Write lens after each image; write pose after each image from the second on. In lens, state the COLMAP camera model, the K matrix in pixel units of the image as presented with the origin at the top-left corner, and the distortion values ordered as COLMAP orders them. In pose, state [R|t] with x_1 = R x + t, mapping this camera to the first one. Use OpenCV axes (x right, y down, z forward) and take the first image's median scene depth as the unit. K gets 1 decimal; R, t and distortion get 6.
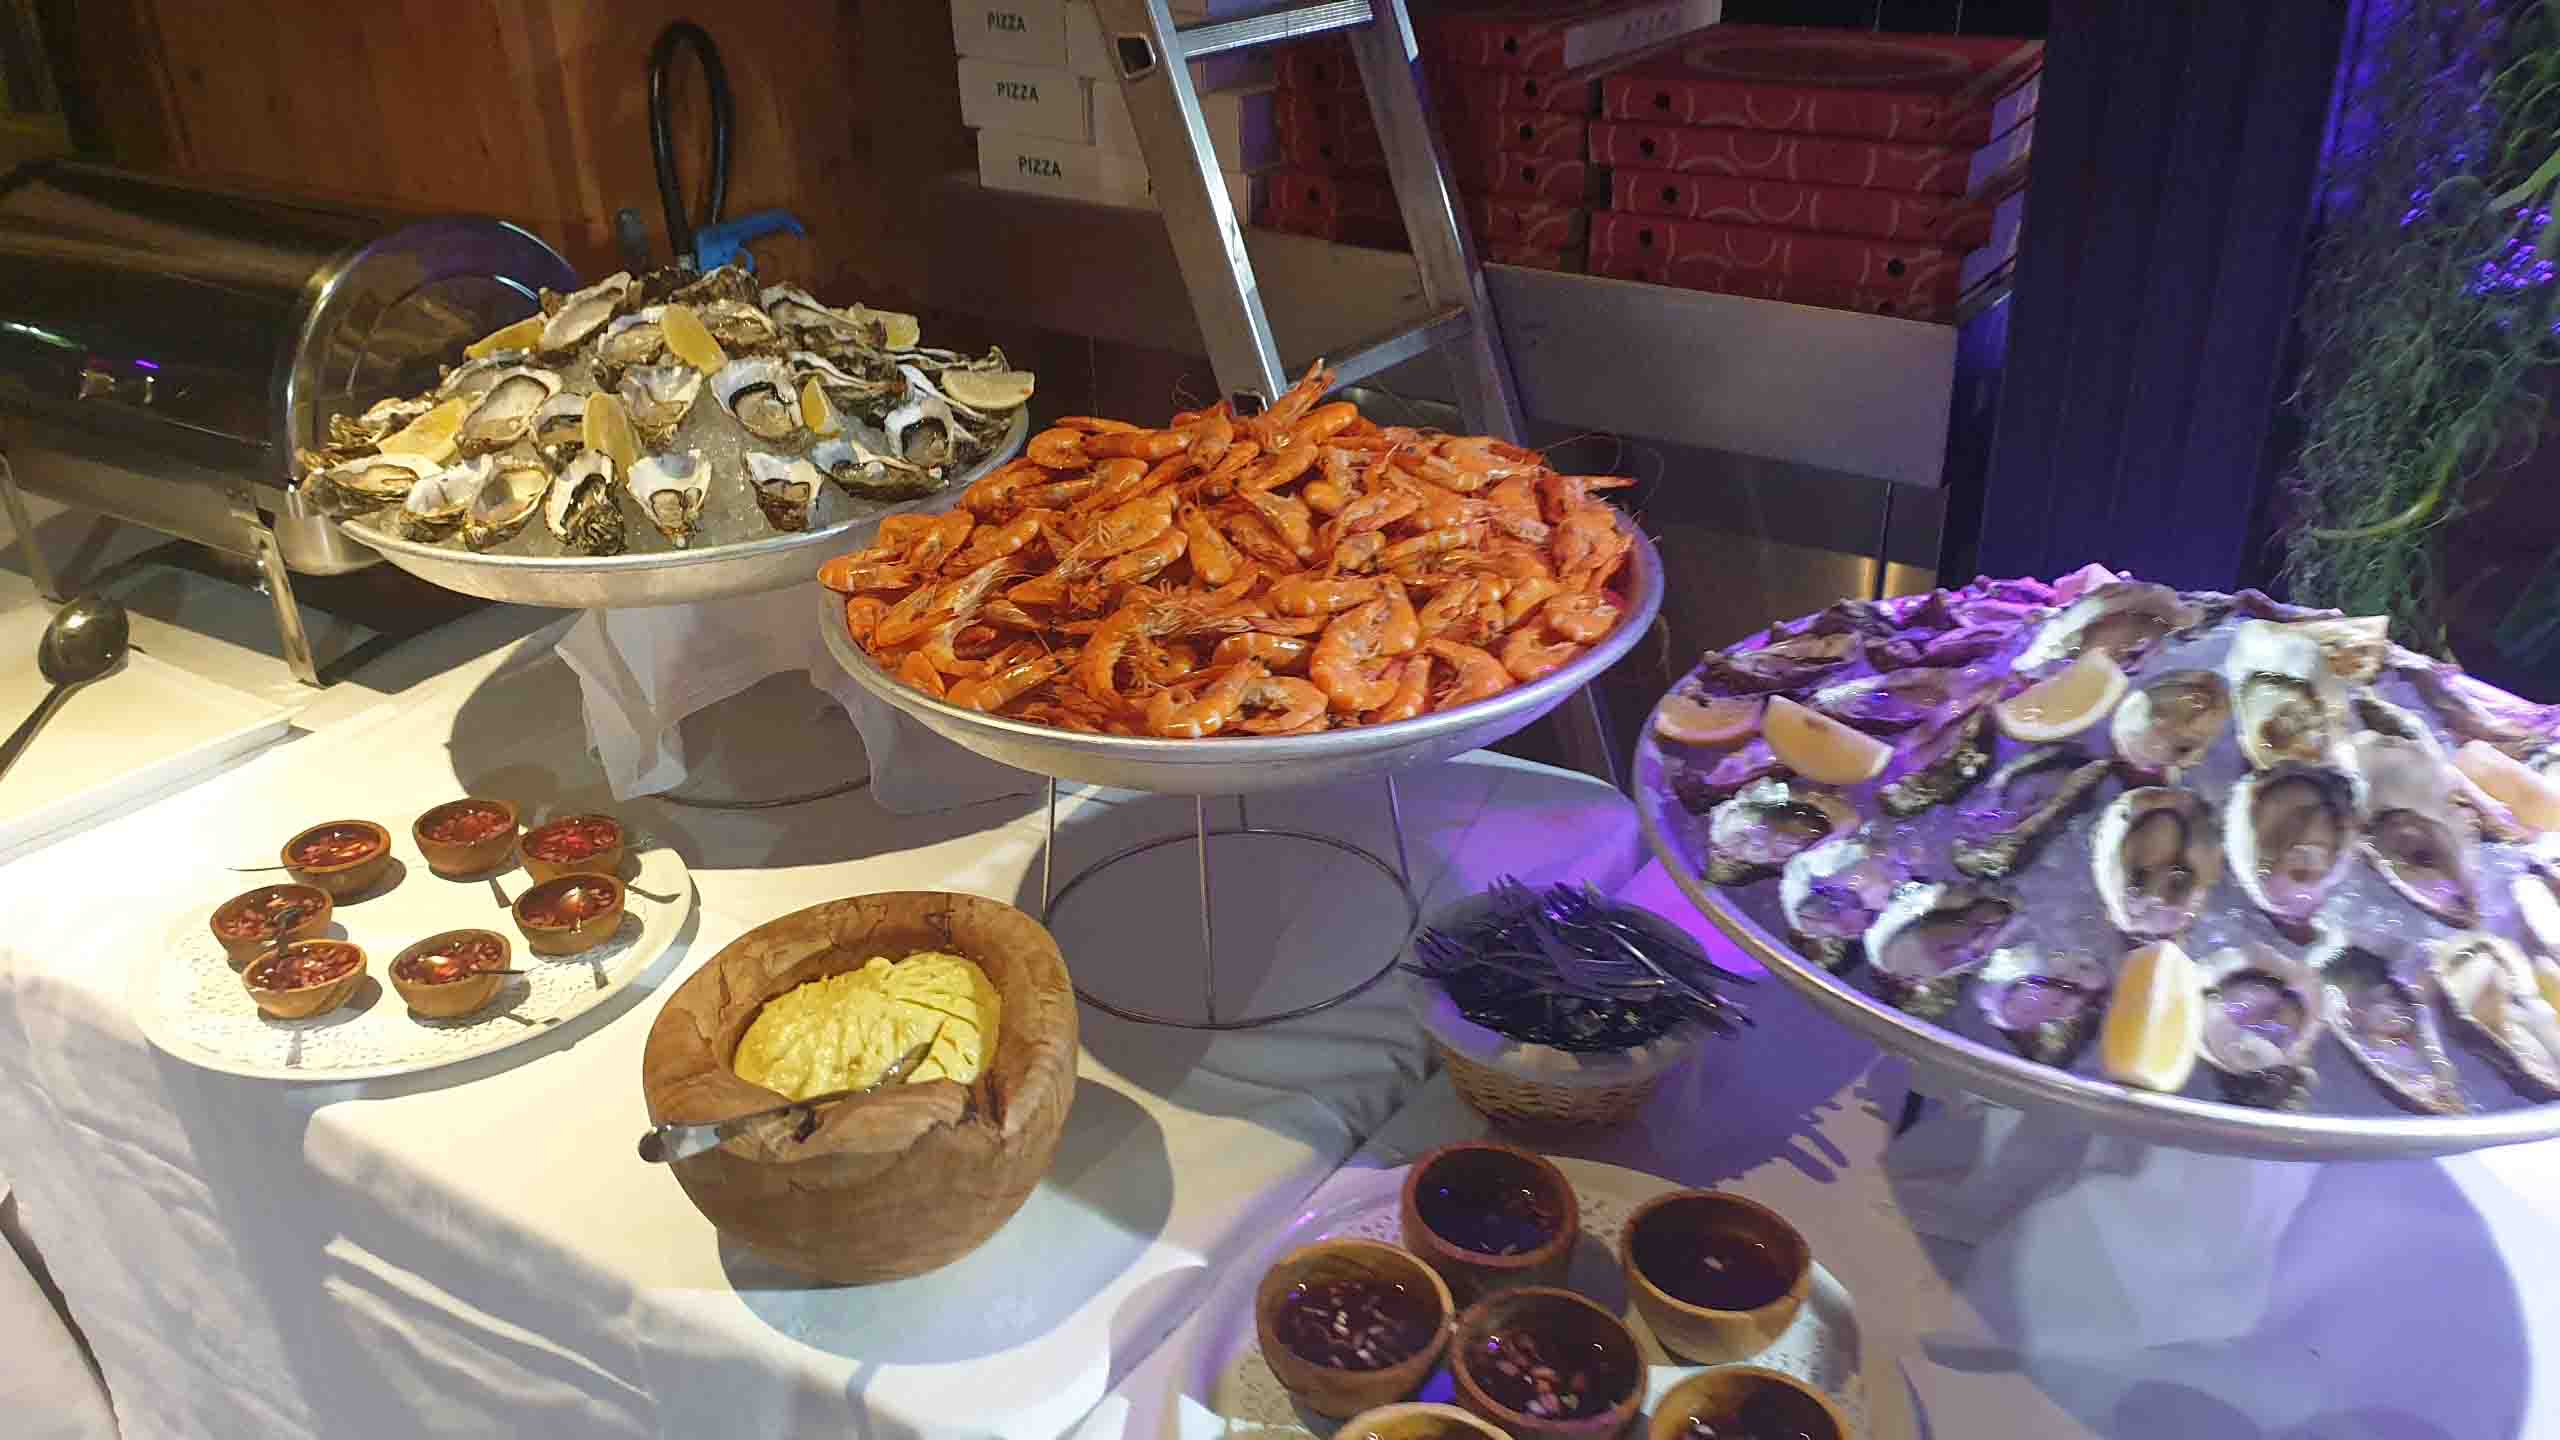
lens RADIAL K [[1995.7, 0, 1281.9], [0, 1995.7, 790.0], [0, 0, 1]] dist [-0.001216, 0.004292]
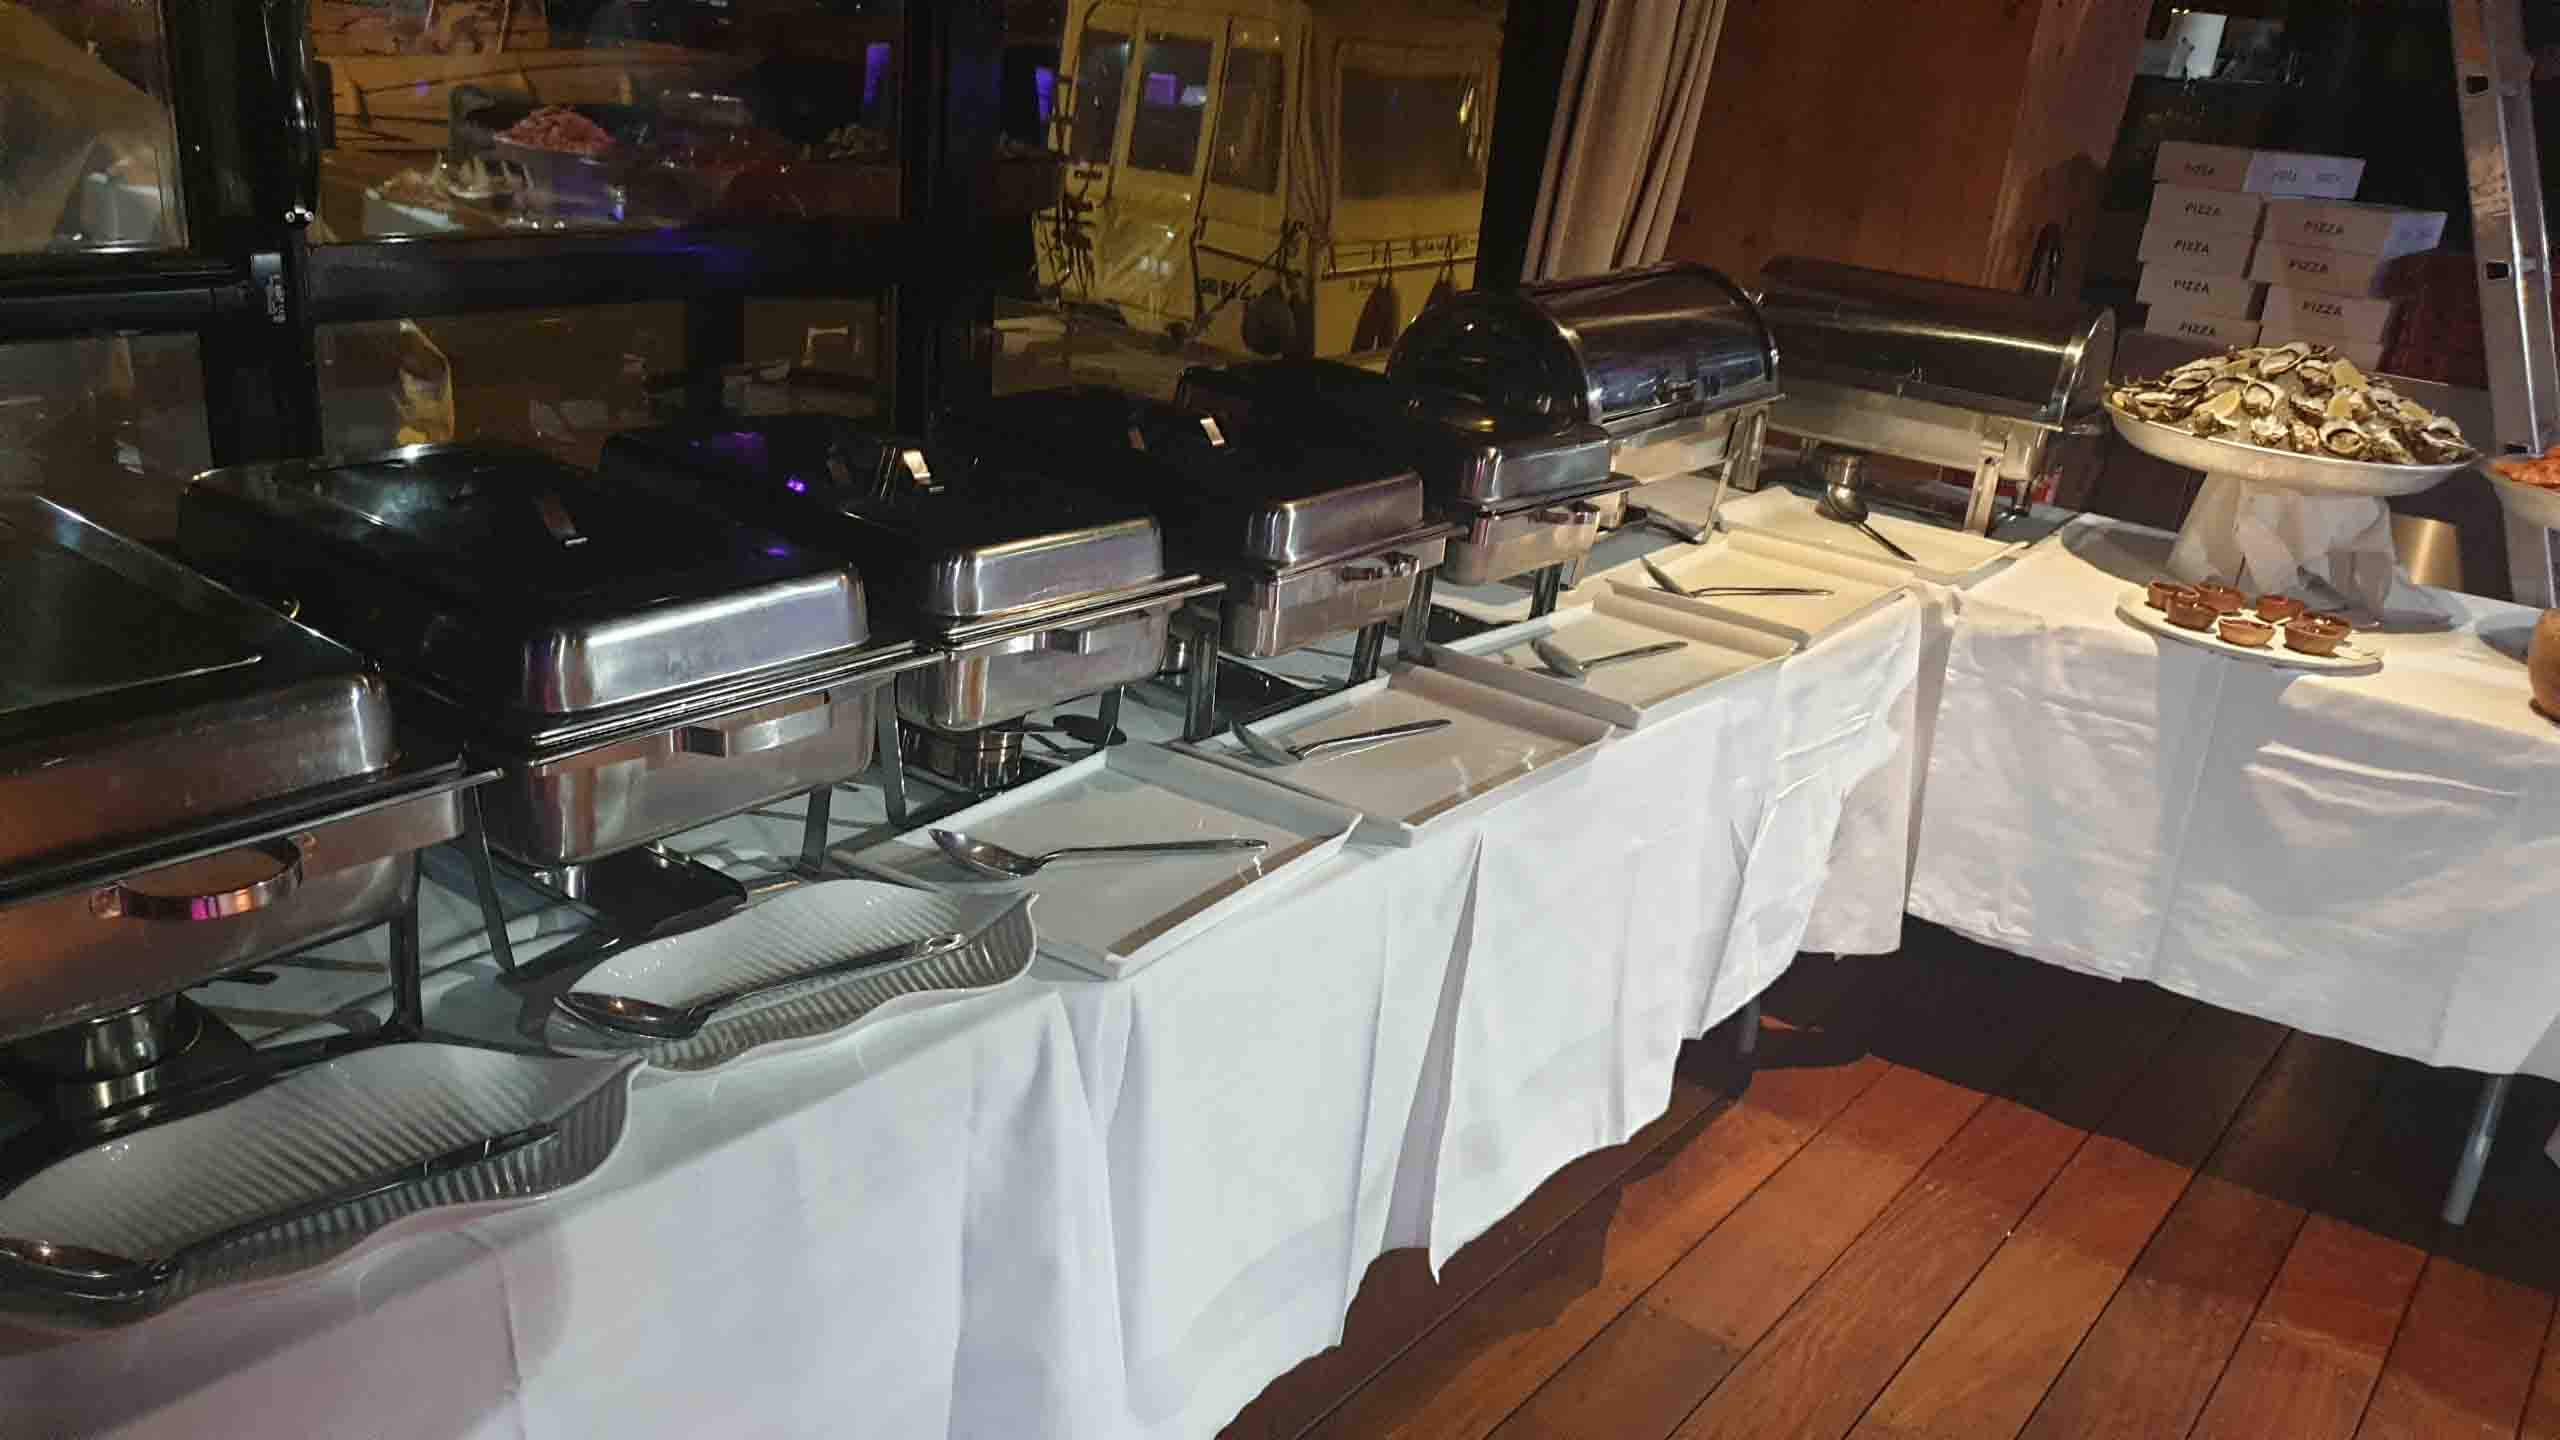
lens RADIAL K [[1977.8, 0, 1236.1], [0, 1977.8, 731.4], [0, 0, 1]] dist [-0.001465, 0.005481]
pose [[0.992055, 0.123624, -0.023308, -1.346138], [-0.125648, 0.982869, -0.134838, 0.560234], [0.006240, 0.136696, 0.990593, -0.994396]]
